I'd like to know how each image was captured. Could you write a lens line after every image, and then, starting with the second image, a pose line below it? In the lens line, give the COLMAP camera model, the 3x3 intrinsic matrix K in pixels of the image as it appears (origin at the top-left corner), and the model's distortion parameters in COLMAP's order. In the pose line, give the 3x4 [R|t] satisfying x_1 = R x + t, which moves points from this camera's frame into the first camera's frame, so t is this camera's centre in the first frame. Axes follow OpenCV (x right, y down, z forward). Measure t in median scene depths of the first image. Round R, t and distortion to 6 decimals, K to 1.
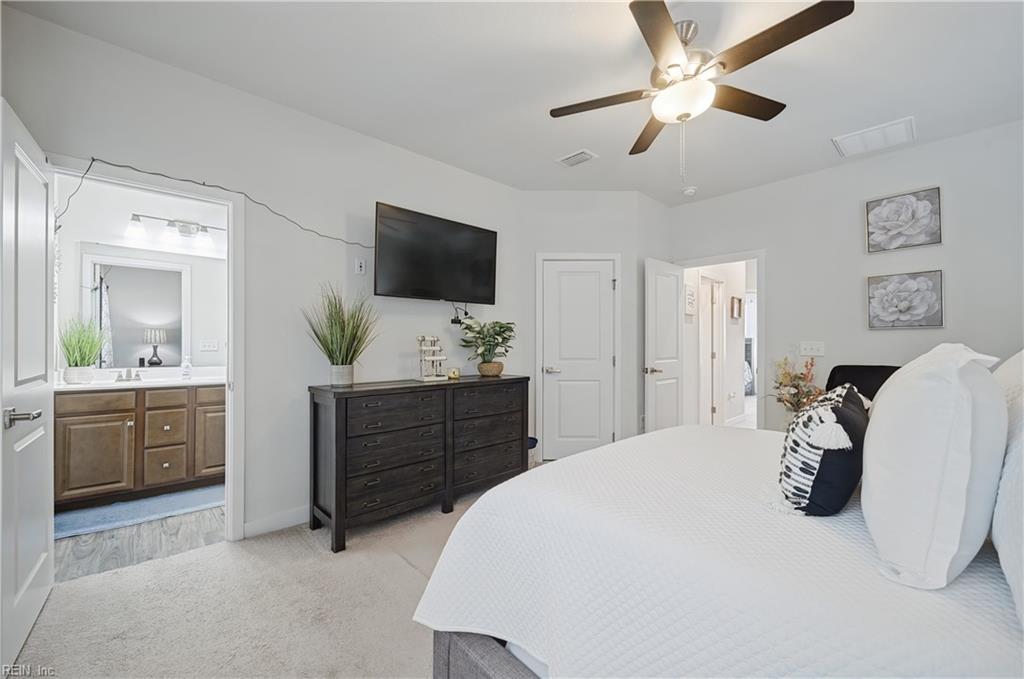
lens RADIAL K [[402.2, 0, 507.7], [0, 402.2, 341.7], [0, 0, 1]] dist [-0.000111, -0.000149]
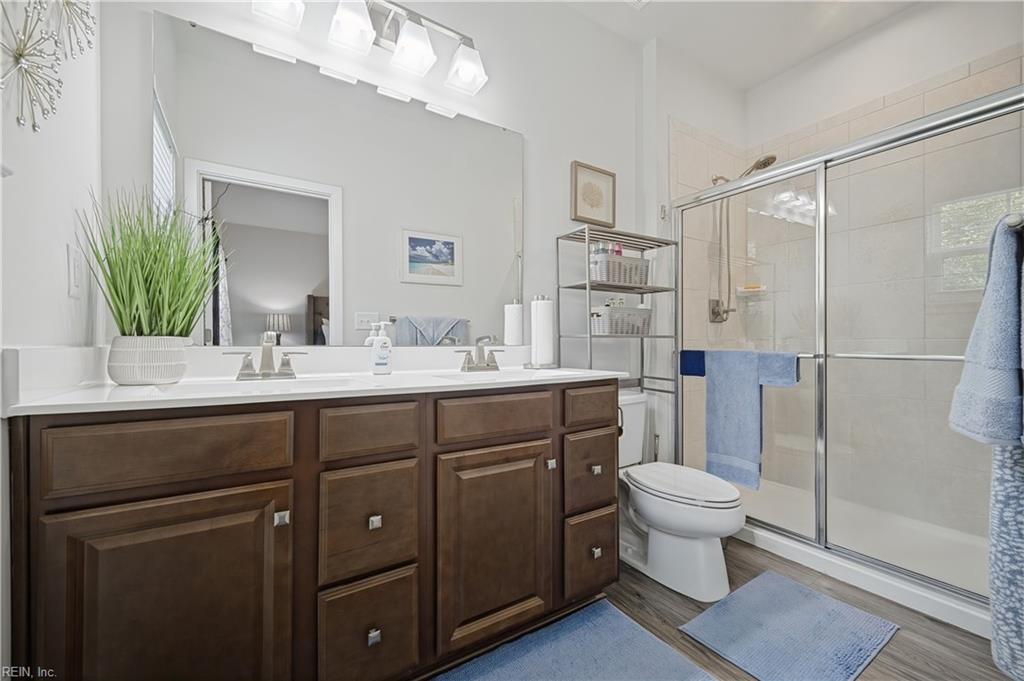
lens RADIAL K [[402.2, 0, 513.5], [0, 402.2, 343.5], [0, 0, 1]] dist [-0.000111, -0.000149]
pose [[0.985884, -0.005884, -0.167326, -0.682420], [0.007016, 0.999956, 0.006178, 0.067558], [0.167282, -0.007265, 0.985882, 0.698162]]
